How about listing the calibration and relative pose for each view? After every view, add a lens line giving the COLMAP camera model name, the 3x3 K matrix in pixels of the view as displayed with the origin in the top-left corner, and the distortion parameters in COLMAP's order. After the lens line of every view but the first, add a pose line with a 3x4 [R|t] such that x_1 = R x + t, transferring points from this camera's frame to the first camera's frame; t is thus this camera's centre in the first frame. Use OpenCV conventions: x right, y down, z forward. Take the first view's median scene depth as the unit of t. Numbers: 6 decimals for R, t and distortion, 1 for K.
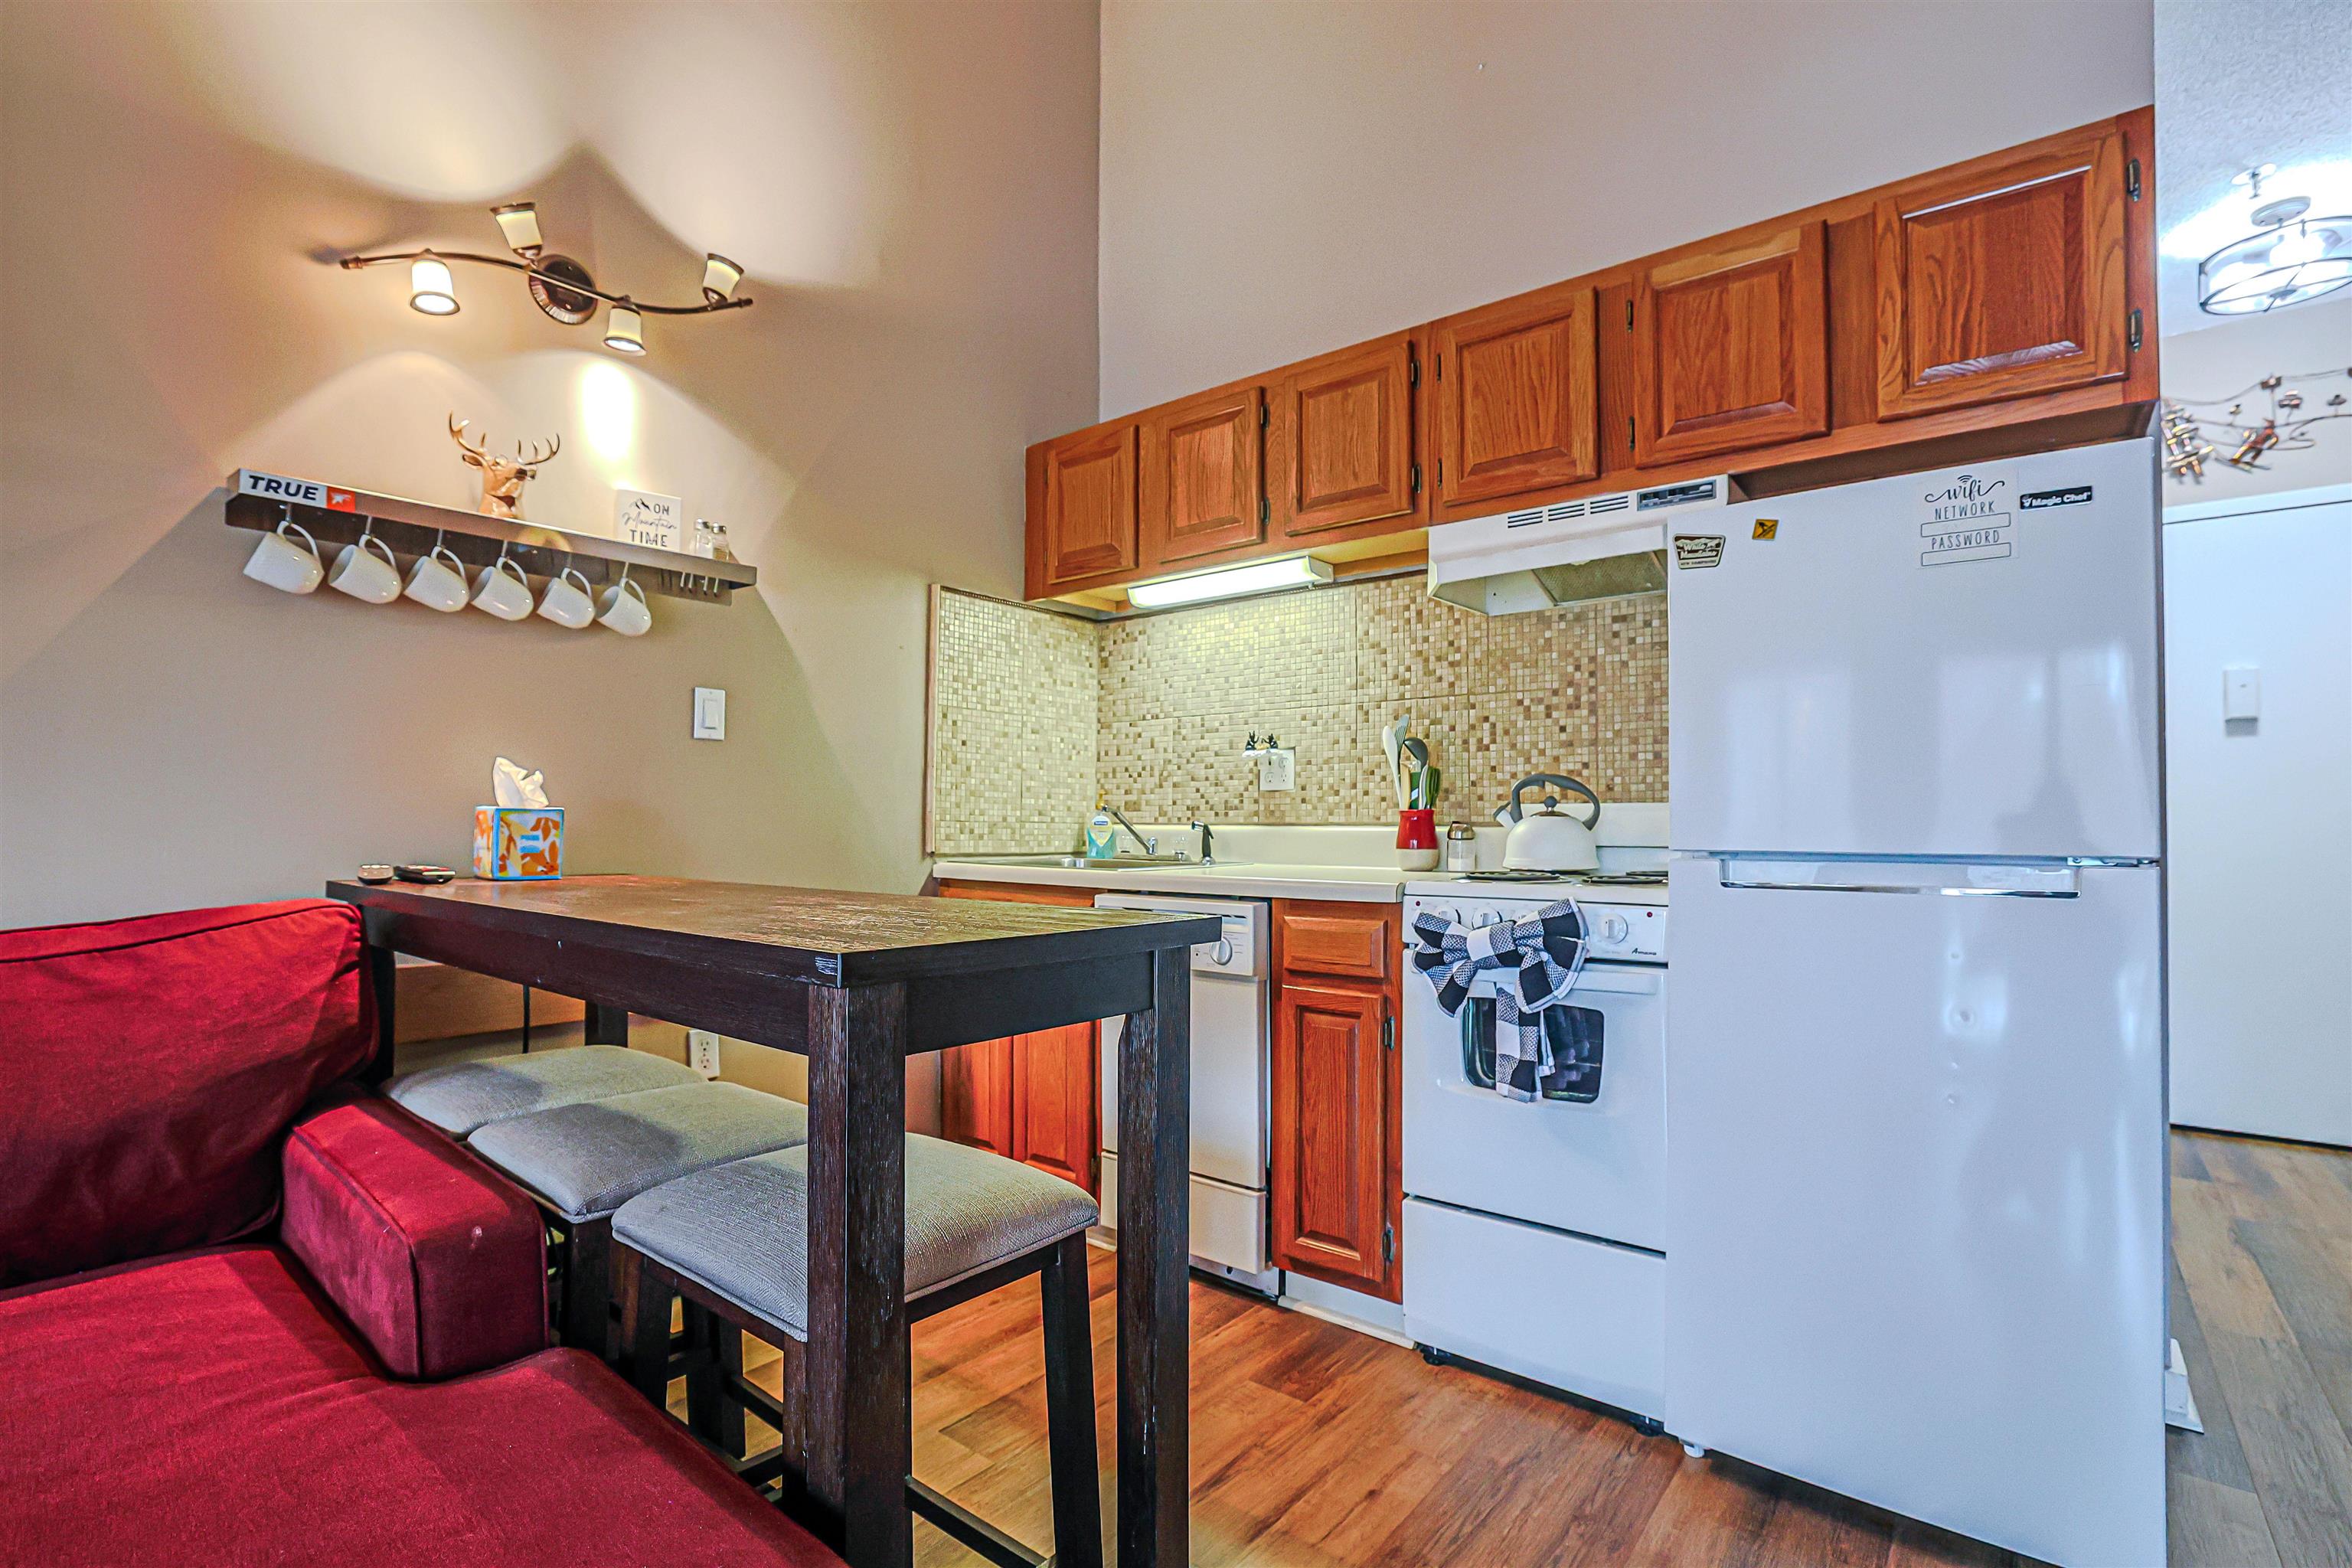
lens RADIAL K [[1091.4, 0, 1191.2], [0, 1091.4, 793.6], [0, 0, 1]] dist [-0.022769, 0.007259]
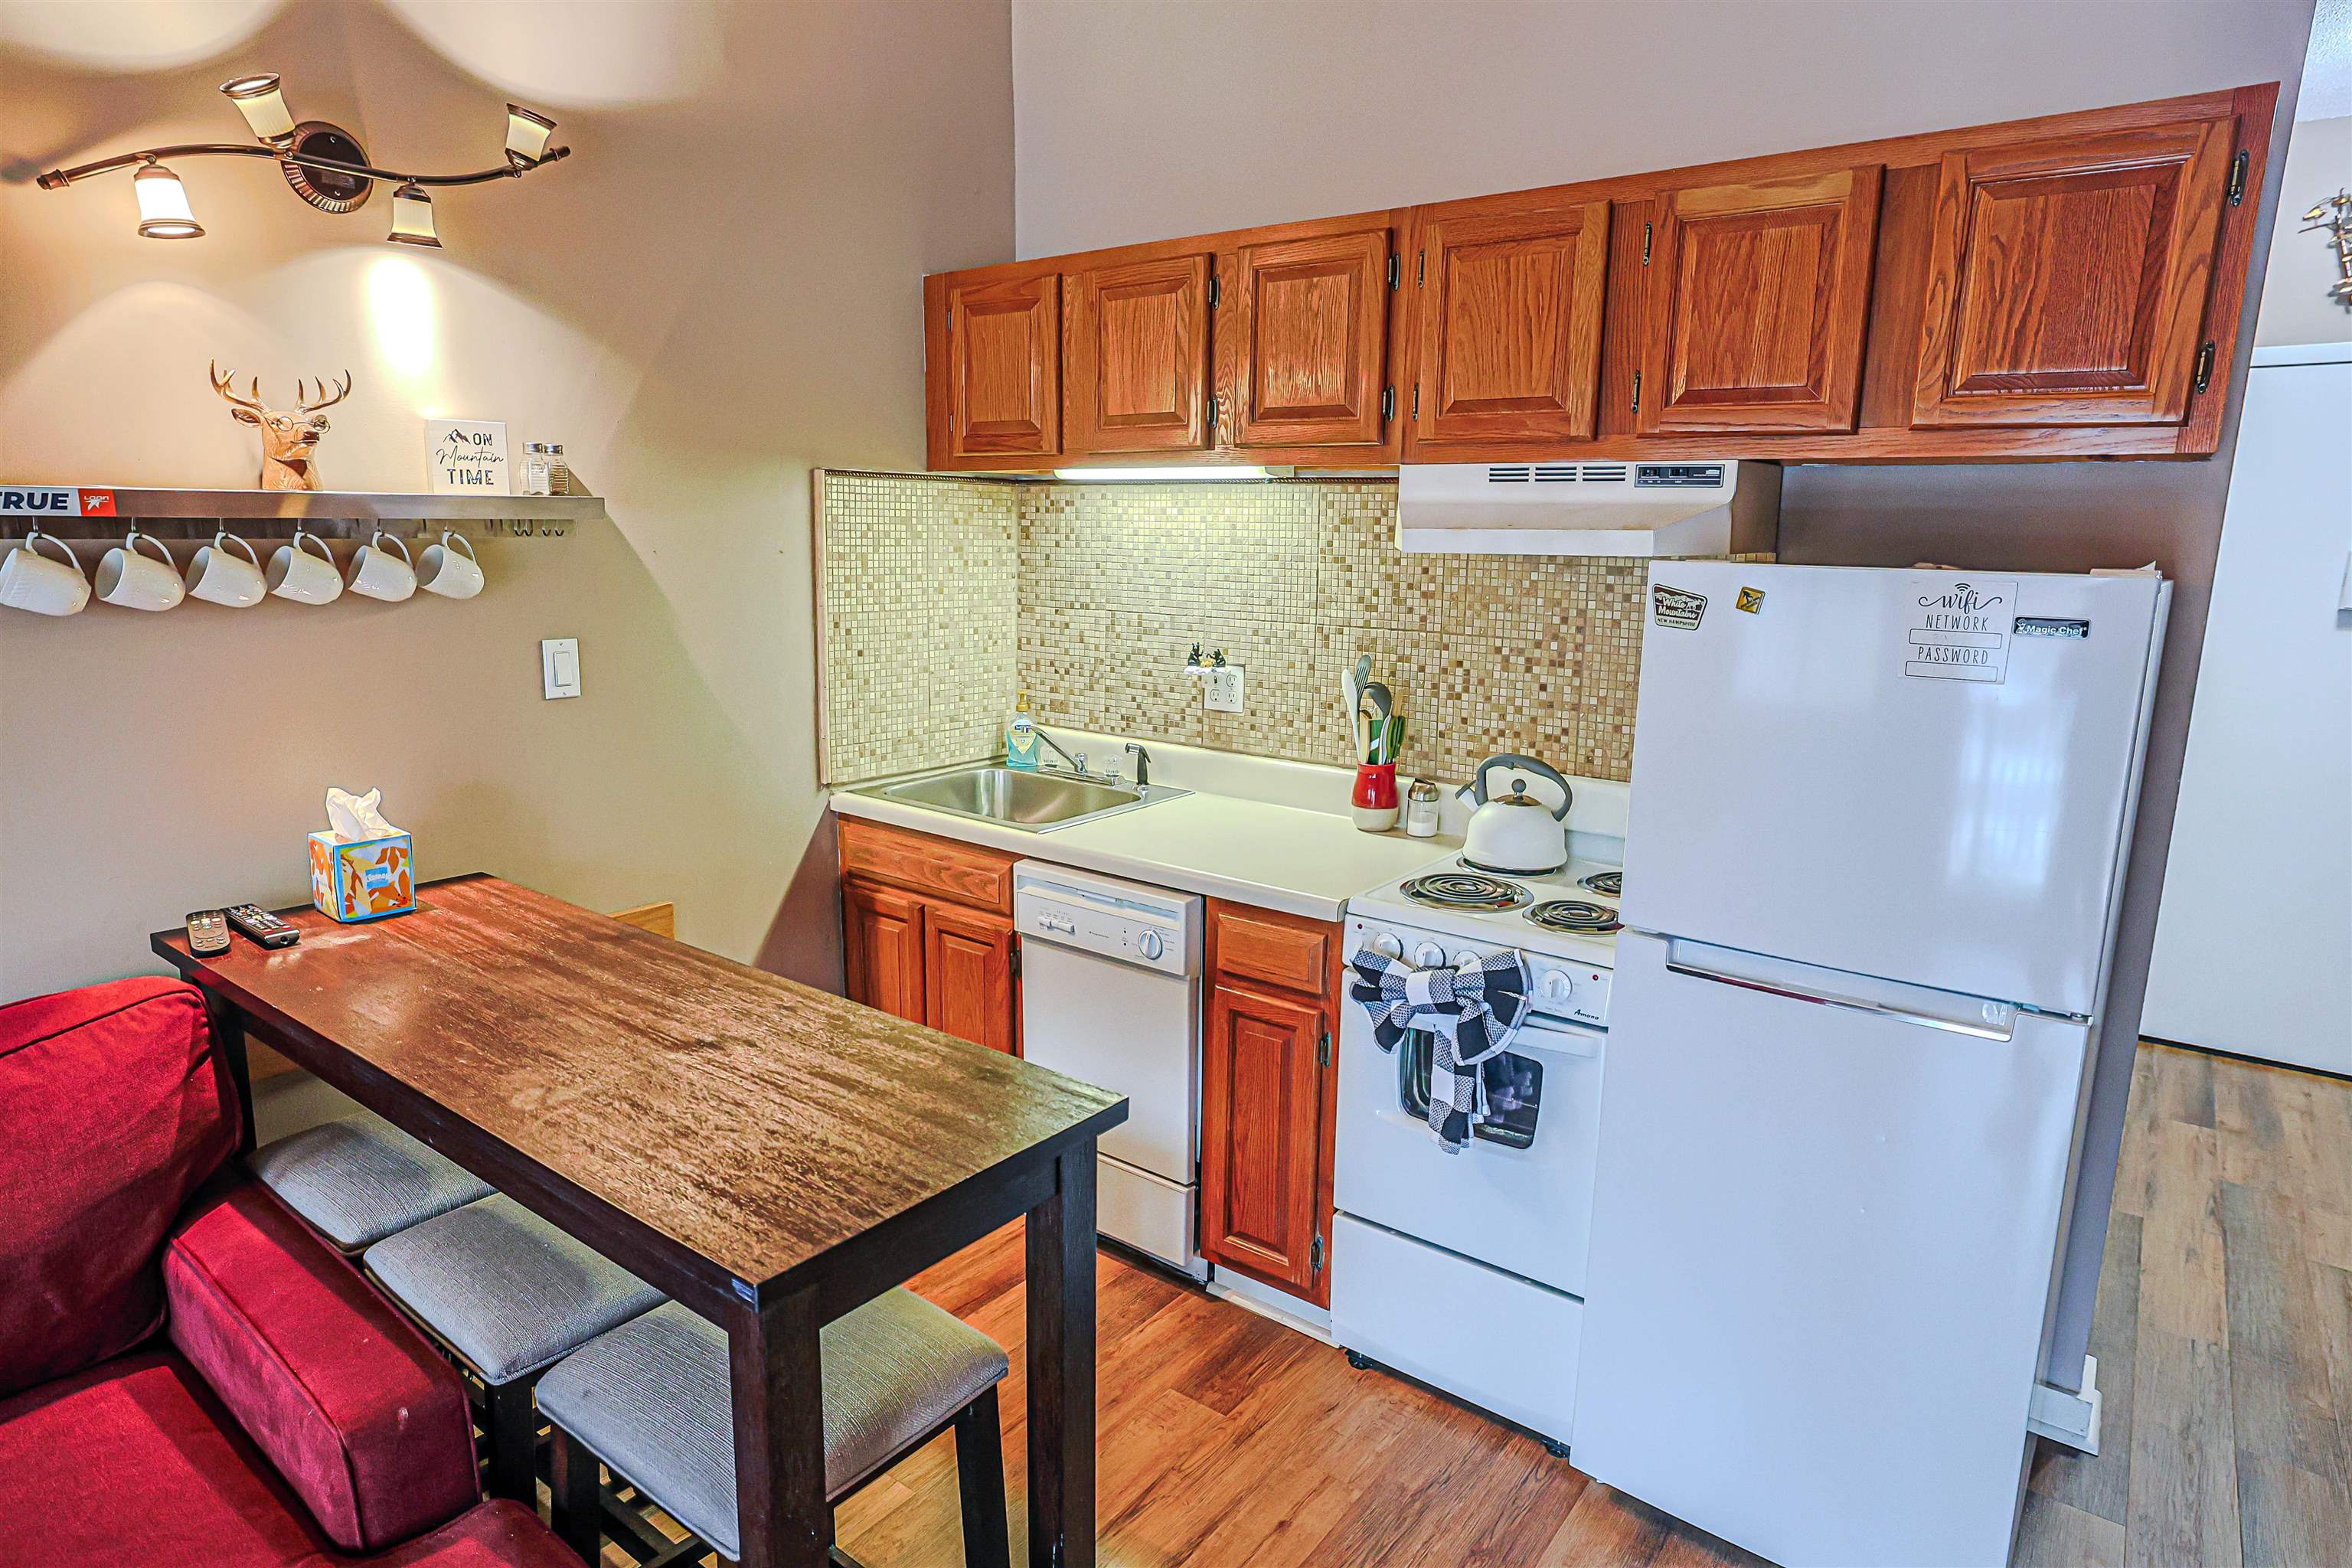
lens RADIAL K [[1328.8, 0, 1185.2], [0, 1328.8, 791.9], [0, 0, 1]] dist [0.004100, 0.007835]
pose [[0.999462, 0.008099, 0.031786, 0.021781], [-0.014665, 0.977128, 0.212147, -0.246019], [-0.029341, -0.212499, 0.976721, -0.076879]]
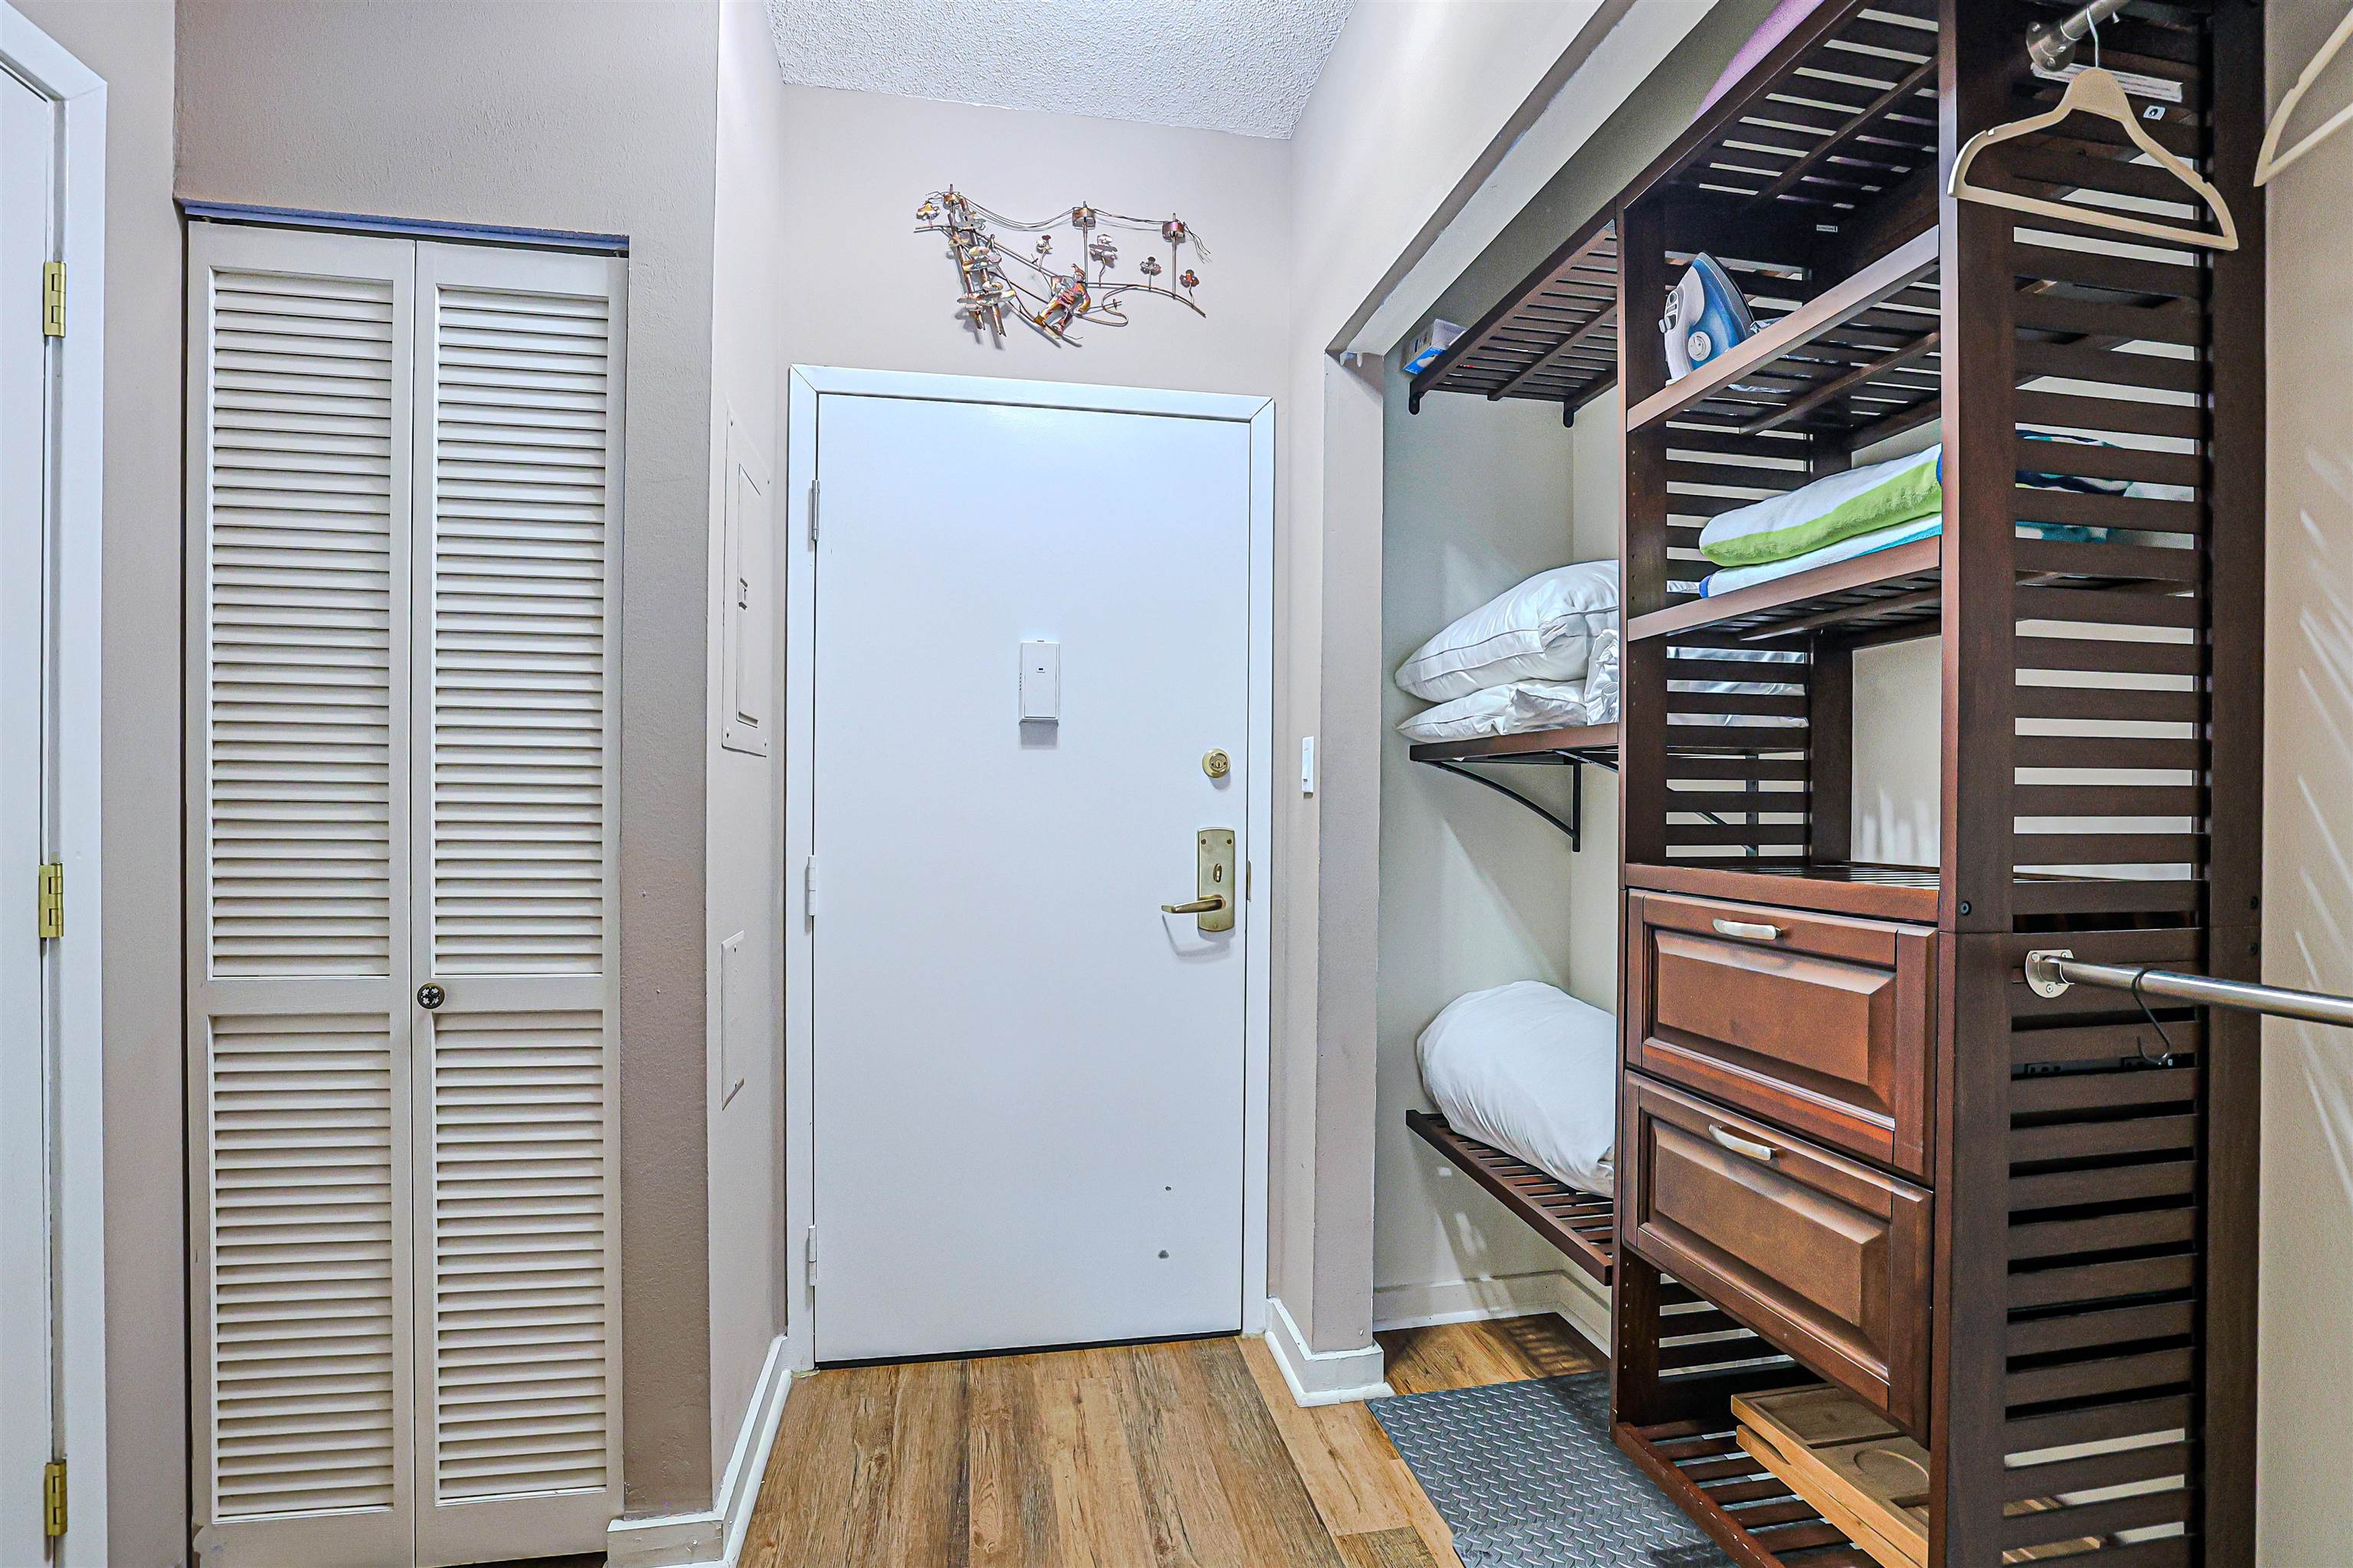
lens RADIAL K [[1091.9, 0, 1176.8], [0, 1091.9, 799.5], [0, 0, 1]] dist [-0.022769, 0.007259]
pose [[0.647732, 0.004665, 0.761854, 0.915702], [-0.023433, 0.999630, 0.013803, -0.056621], [-0.761508, -0.026793, 0.647602, 0.878307]]
